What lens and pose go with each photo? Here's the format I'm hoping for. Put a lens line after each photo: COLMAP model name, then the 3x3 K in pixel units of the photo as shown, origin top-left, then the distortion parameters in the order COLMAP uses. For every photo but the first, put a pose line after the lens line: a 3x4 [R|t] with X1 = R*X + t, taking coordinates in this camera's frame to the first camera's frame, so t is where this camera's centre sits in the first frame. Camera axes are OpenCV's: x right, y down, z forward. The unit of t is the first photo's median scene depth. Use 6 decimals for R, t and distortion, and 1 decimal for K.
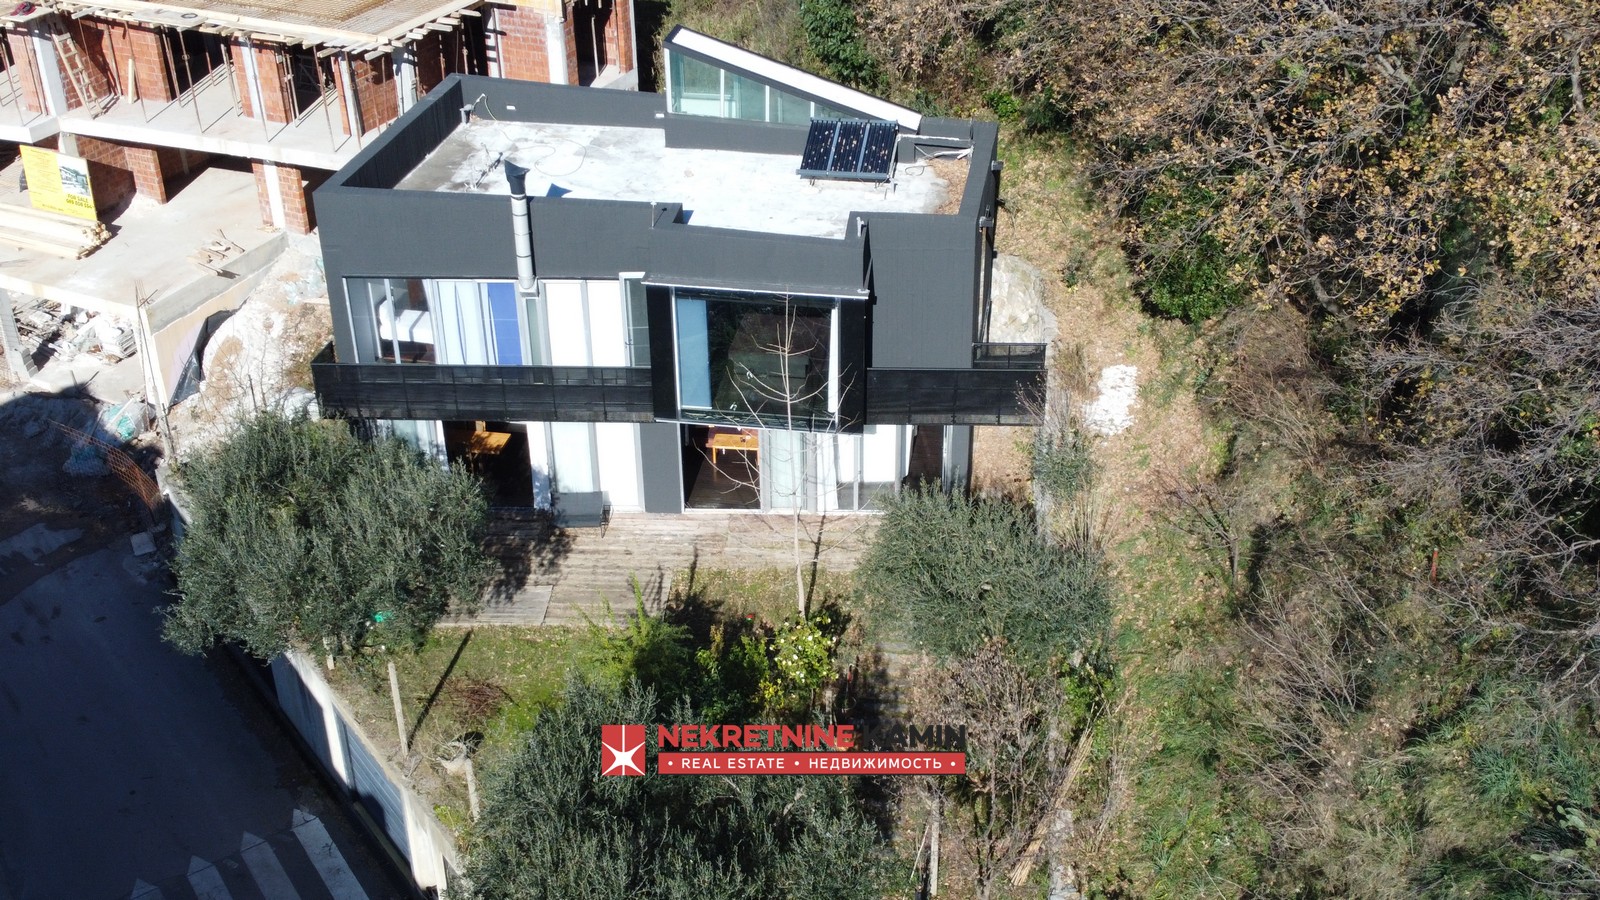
lens RADIAL K [[1735.0, 0, 797.0], [0, 1735.0, 471.4], [0, 0, 1]] dist [0.003962, -0.003503]
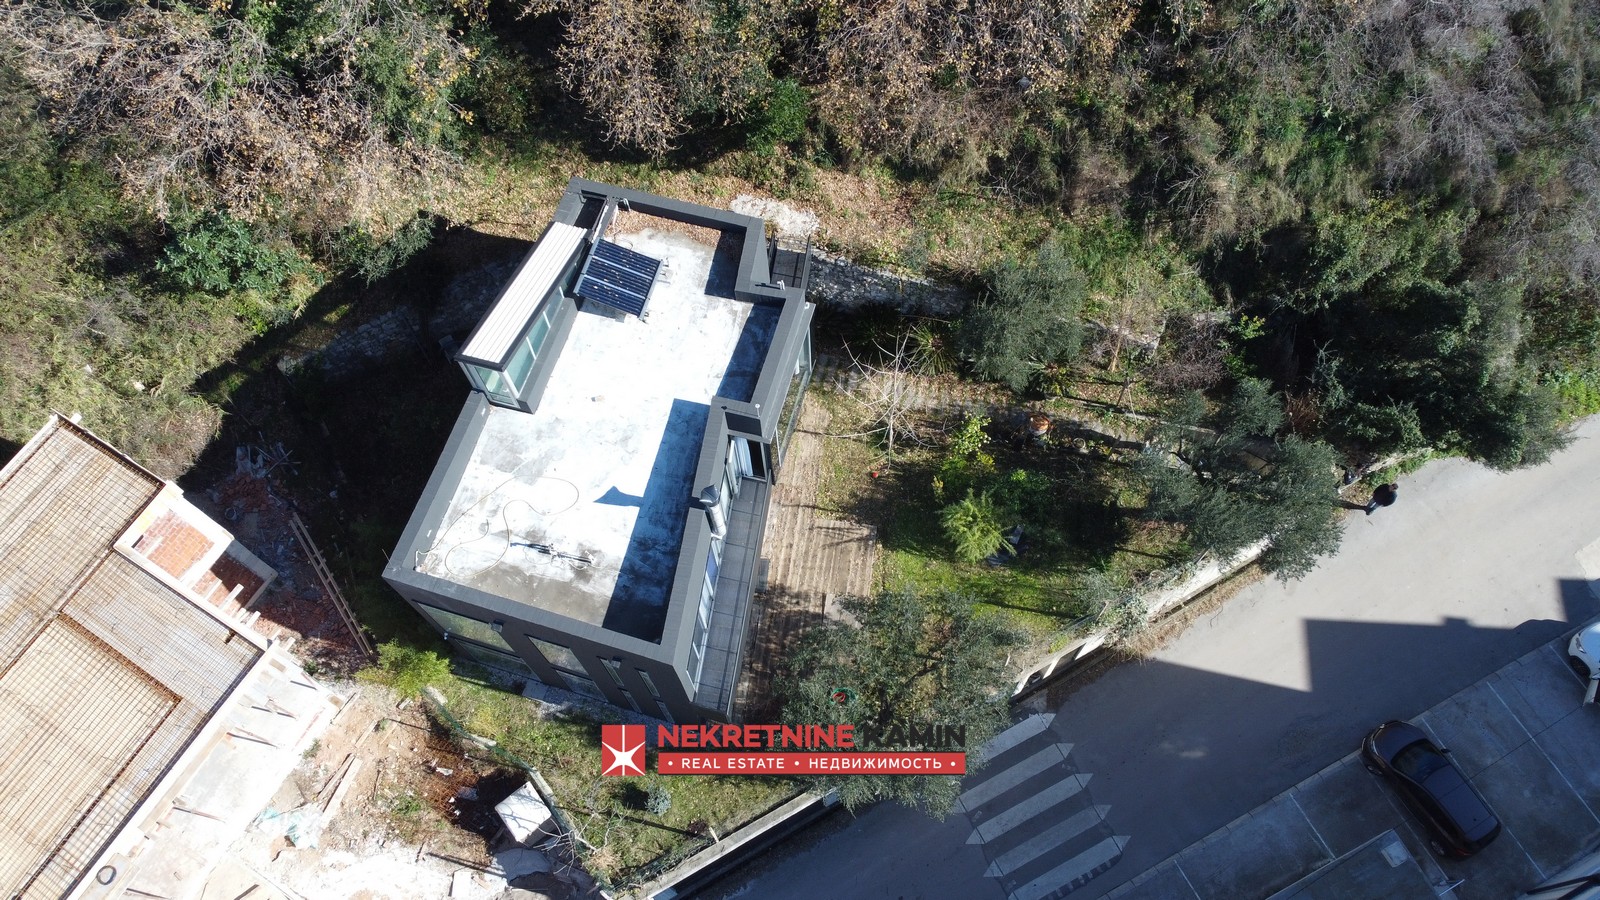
lens RADIAL K [[1204.1, 0, 800.0], [0, 1204.1, 450.0], [0, 0, 1]] dist [0.001724, -0.000021]
pose [[0.111021, -0.897129, 0.427591, -0.461776], [0.536645, 0.416249, 0.733995, -0.734312], [-0.836473, 0.147975, 0.527652, 0.445172]]
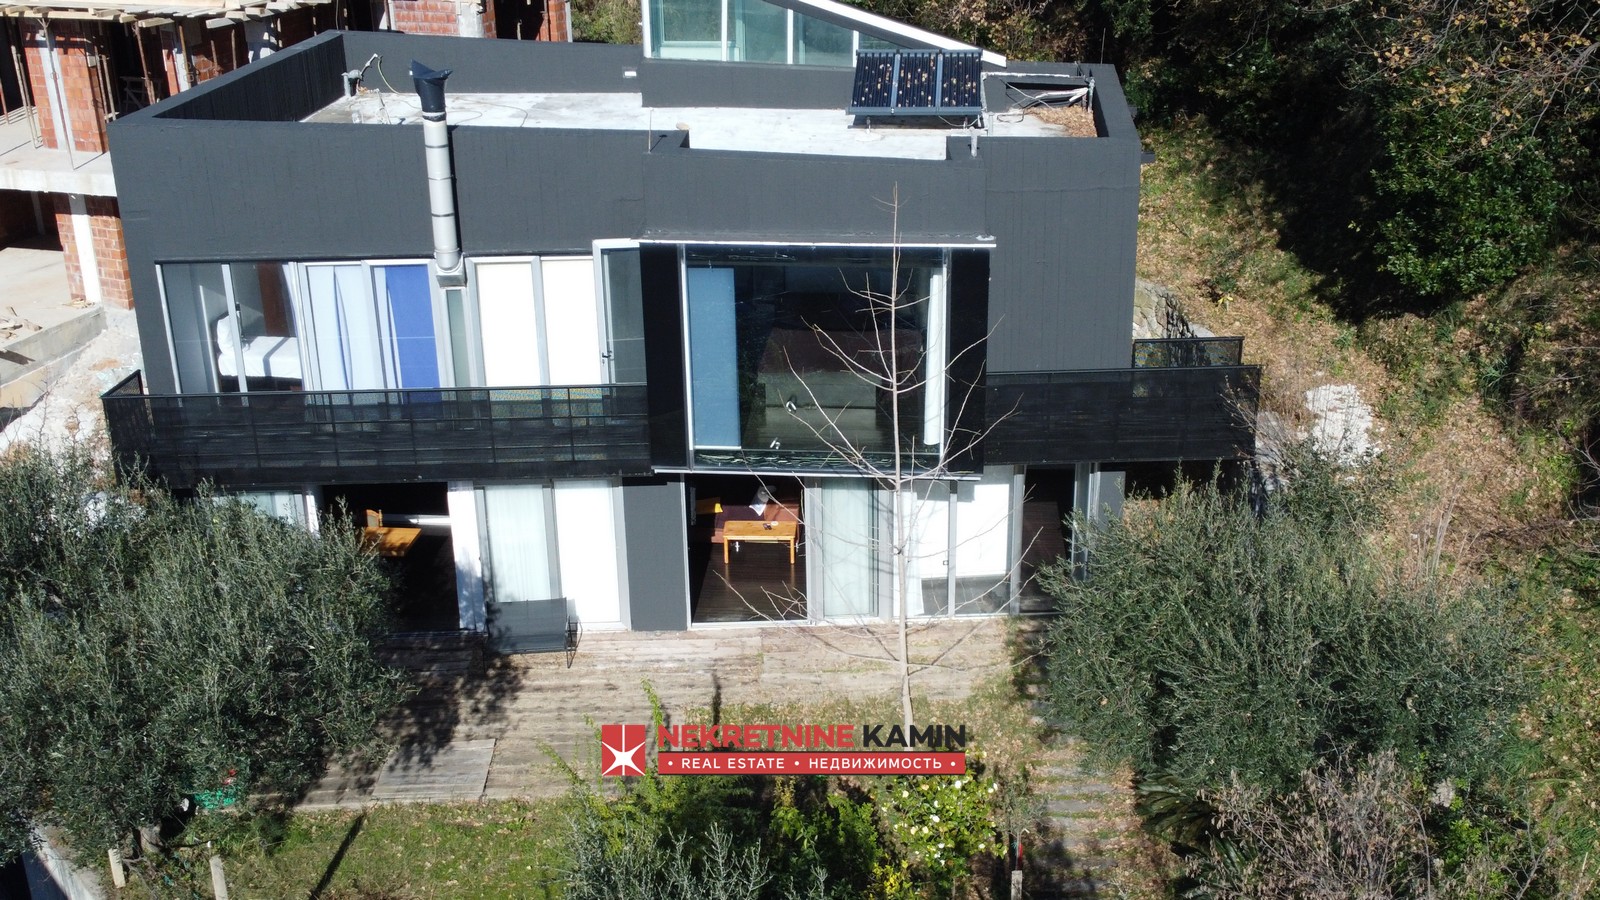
lens RADIAL K [[1735.0, 0, 797.0], [0, 1735.0, 471.4], [0, 0, 1]] dist [0.003962, -0.003503]
pose [[0.997413, -0.032935, 0.063900, -0.067954], [0.041792, 0.988891, -0.142644, 0.062608], [-0.058492, 0.144946, 0.987709, 0.356876]]
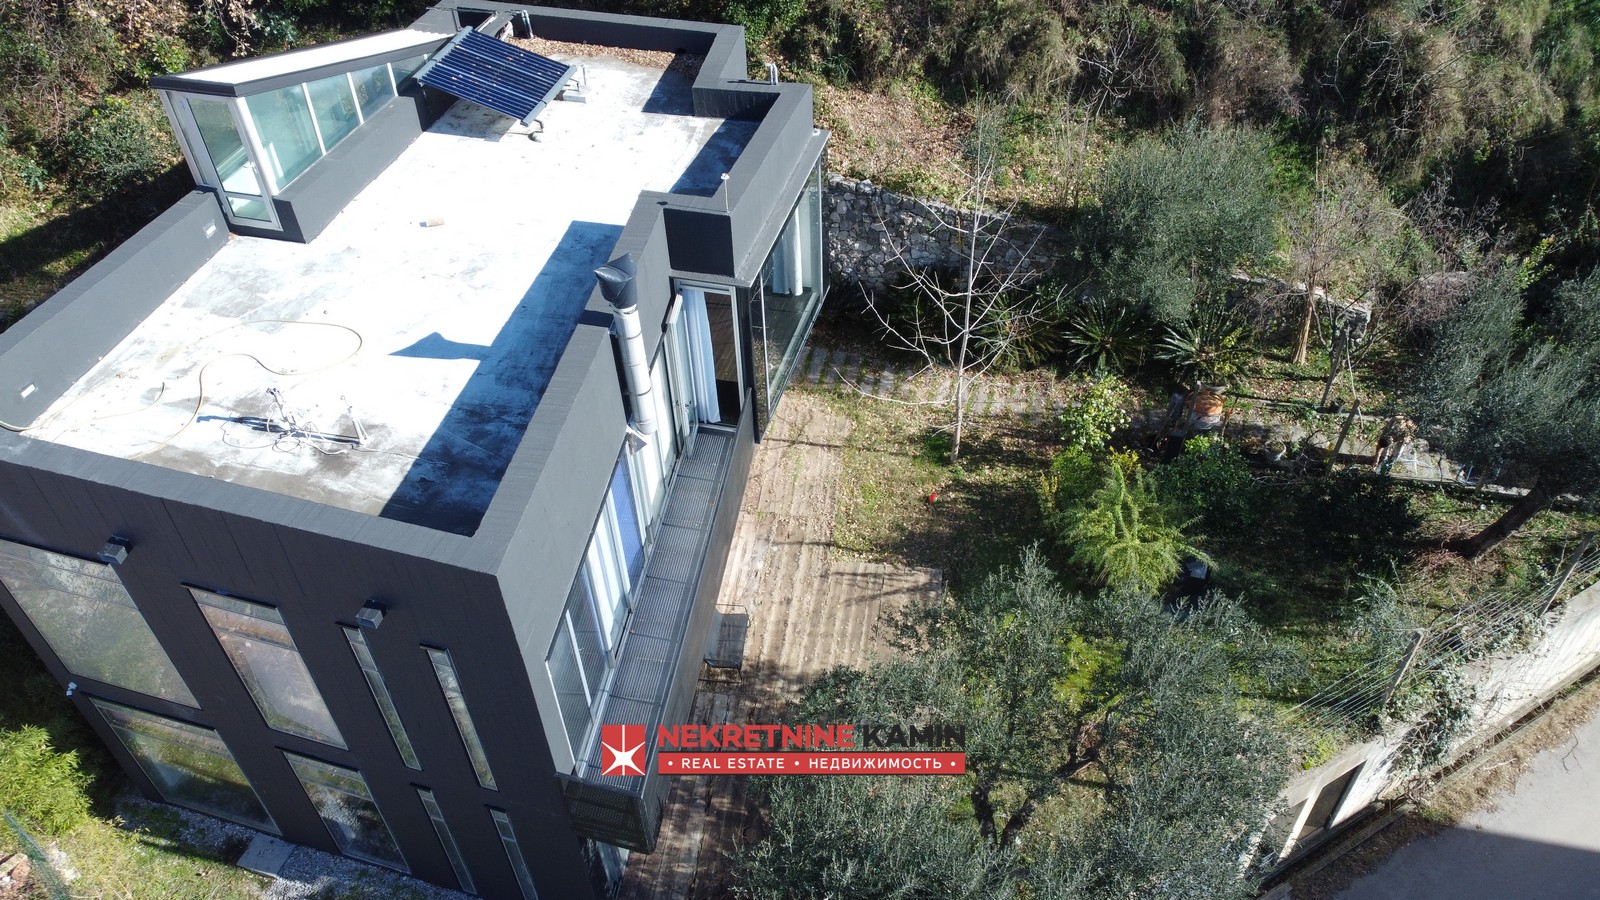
lens RADIAL K [[1204.1, 0, 800.0], [0, 1204.1, 450.0], [0, 0, 1]] dist [0.001724, -0.000021]
pose [[0.106003, -0.676217, 0.729037, -0.460539], [0.535565, 0.656565, 0.531124, -0.295291], [-0.837814, 0.334146, 0.431756, 0.732663]]
